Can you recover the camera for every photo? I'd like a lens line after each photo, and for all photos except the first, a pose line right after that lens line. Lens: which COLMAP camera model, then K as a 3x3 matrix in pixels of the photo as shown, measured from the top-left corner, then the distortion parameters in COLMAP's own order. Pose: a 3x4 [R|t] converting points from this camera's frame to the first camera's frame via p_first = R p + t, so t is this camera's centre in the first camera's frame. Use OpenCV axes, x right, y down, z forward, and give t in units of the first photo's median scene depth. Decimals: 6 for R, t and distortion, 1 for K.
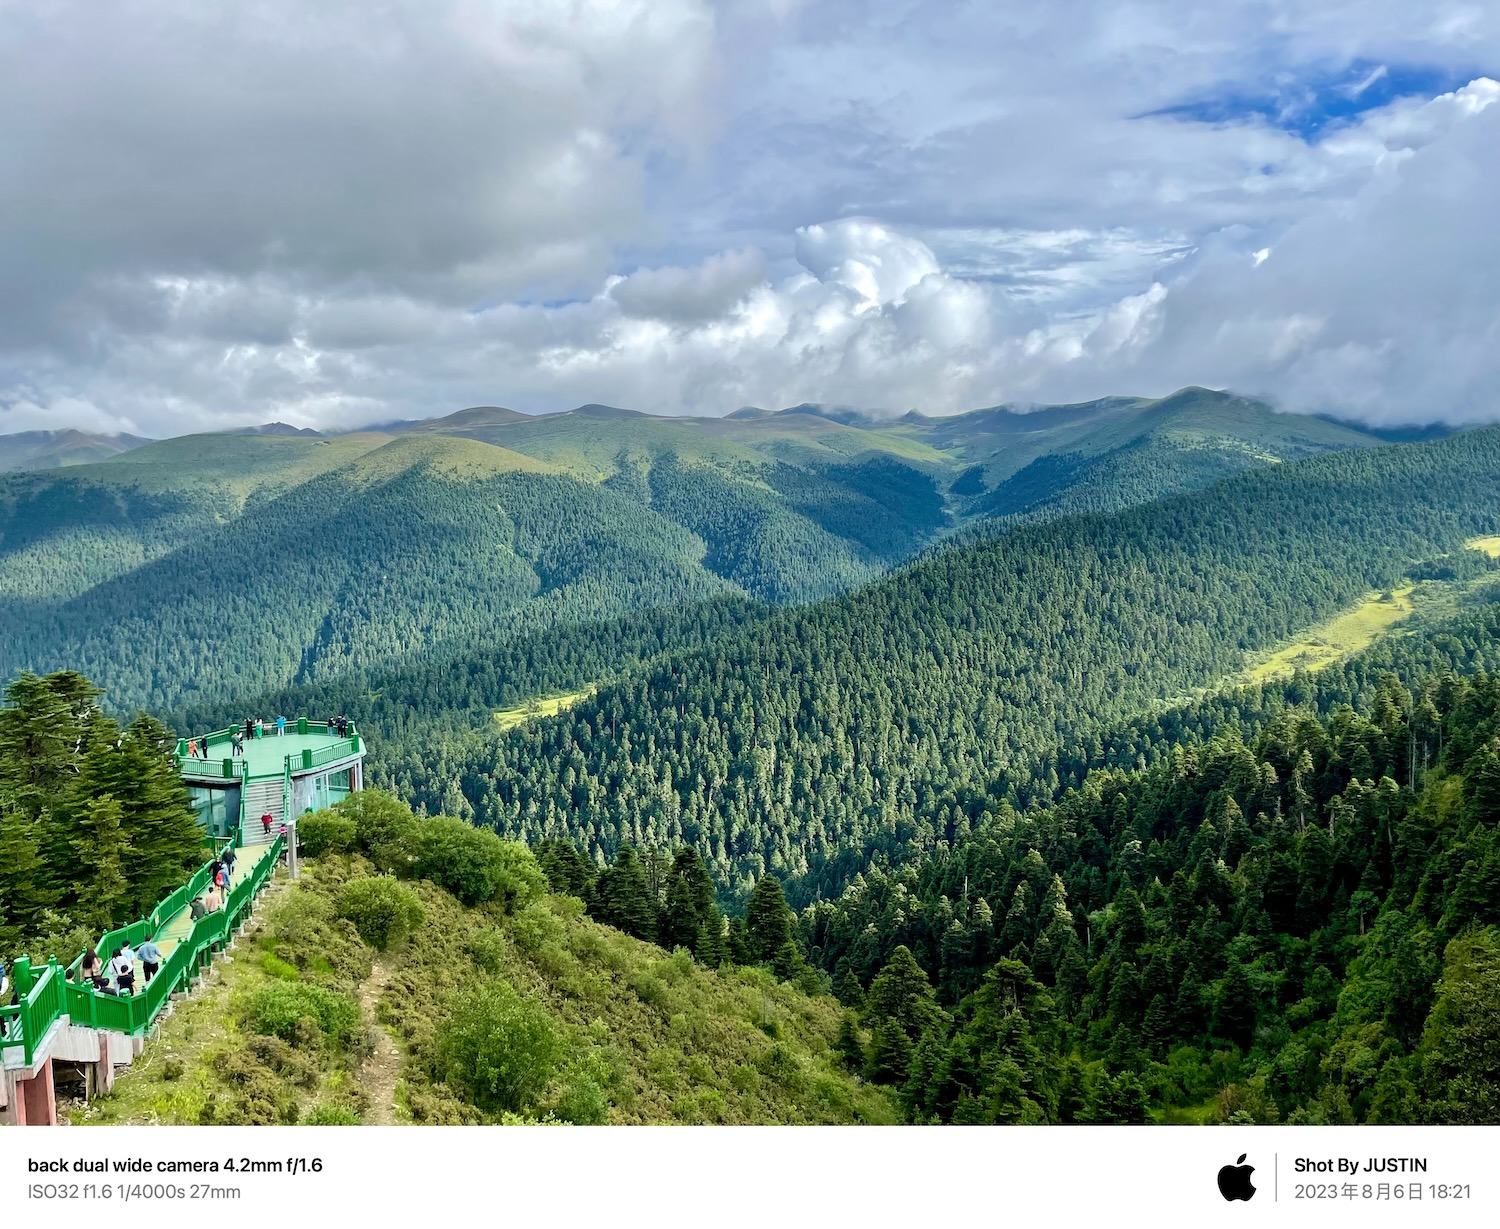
lens RADIAL K [[1248.3, 0, 746.2], [0, 1248.3, 557.4], [0, 0, 1]] dist [0.111318, -0.150225]
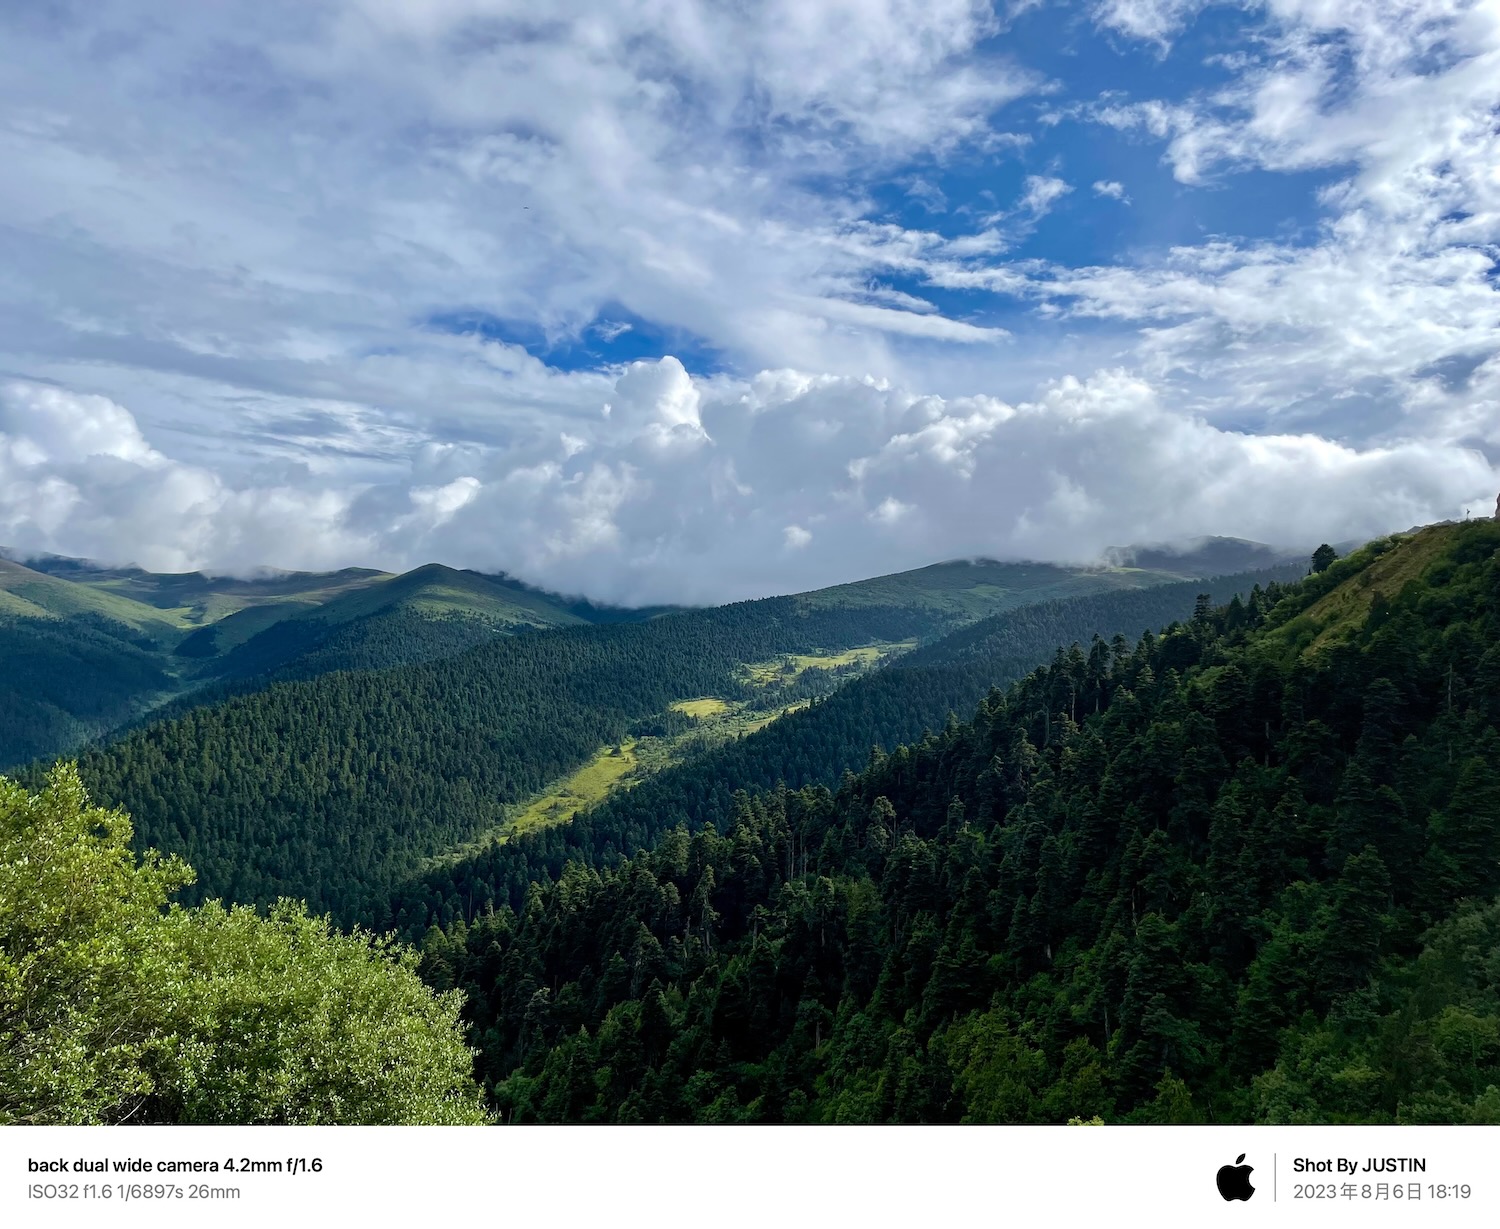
lens RADIAL K [[1143.0, 0, 752.9], [0, 1143.0, 574.8], [0, 0, 1]] dist [0.047265, -0.002847]
pose [[0.786756, 0.084656, 0.611431, -0.040689], [0.006585, 0.989343, -0.145453, 0.025049], [-0.617229, 0.118462, 0.777815, 0.111293]]
